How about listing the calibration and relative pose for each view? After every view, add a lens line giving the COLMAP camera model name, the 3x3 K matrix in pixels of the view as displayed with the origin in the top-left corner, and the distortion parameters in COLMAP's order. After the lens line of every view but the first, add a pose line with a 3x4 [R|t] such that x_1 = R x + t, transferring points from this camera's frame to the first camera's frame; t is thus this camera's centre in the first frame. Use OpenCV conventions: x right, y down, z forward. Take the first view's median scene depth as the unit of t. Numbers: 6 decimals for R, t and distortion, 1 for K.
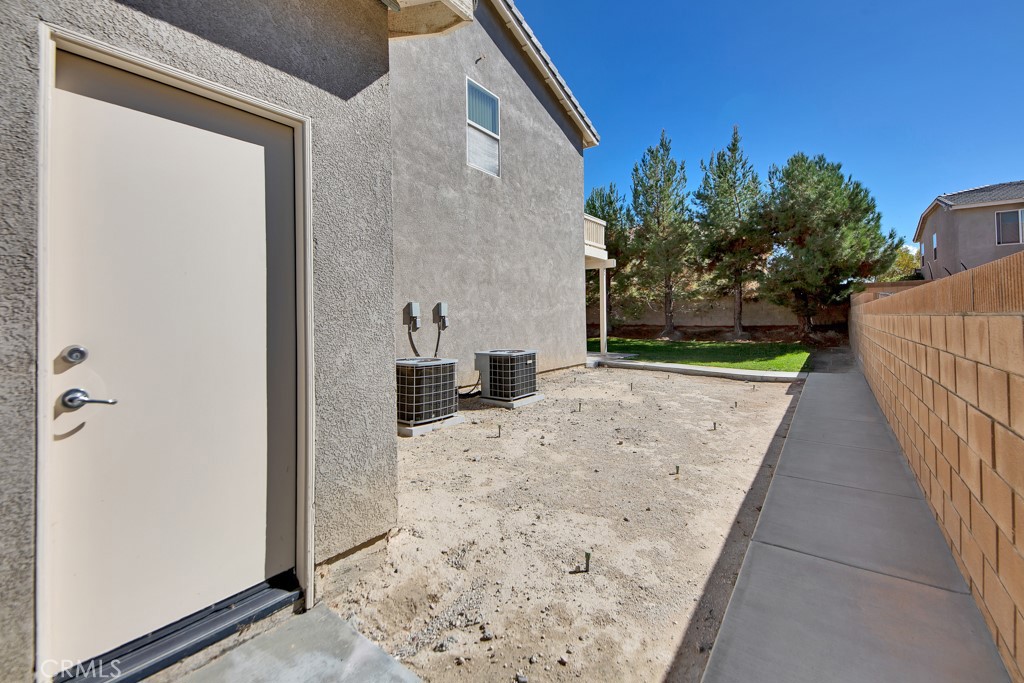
lens RADIAL K [[430.0, 0, 511.0], [0, 430.0, 312.8], [0, 0, 1]] dist [0.000418, 0.000026]
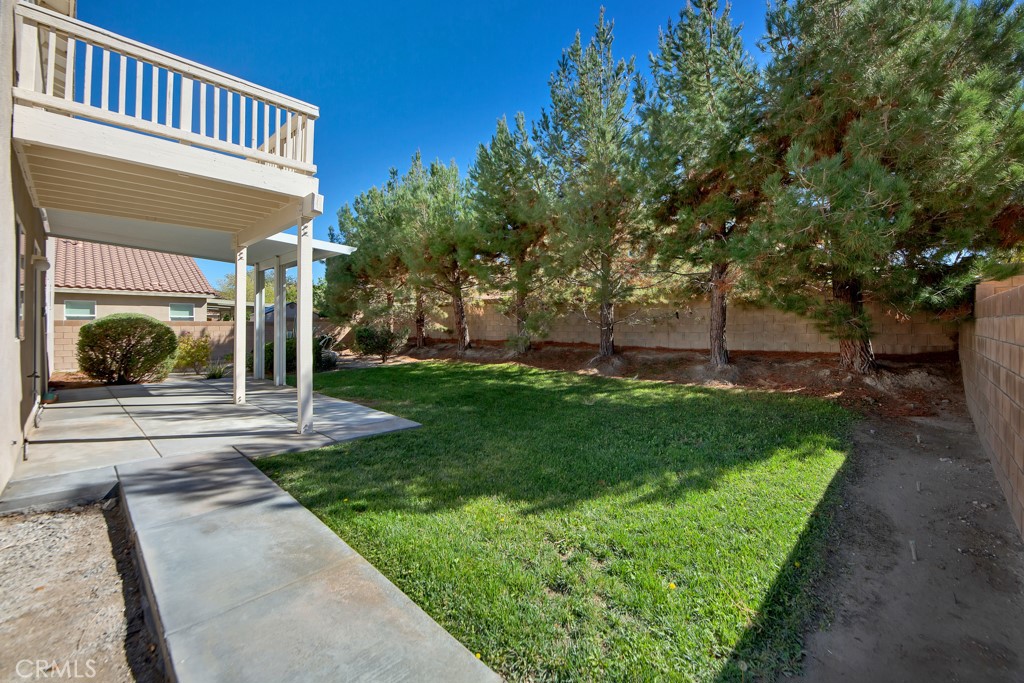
lens RADIAL K [[429.9, 0, 511.5], [0, 429.9, 319.6], [0, 0, 1]] dist [0.000907, 0.000059]
pose [[0.992655, 0.008943, -0.120647, 0.362448], [-0.008910, 0.999960, 0.000814, -0.007061], [0.120649, 0.000267, 0.992695, 0.483954]]
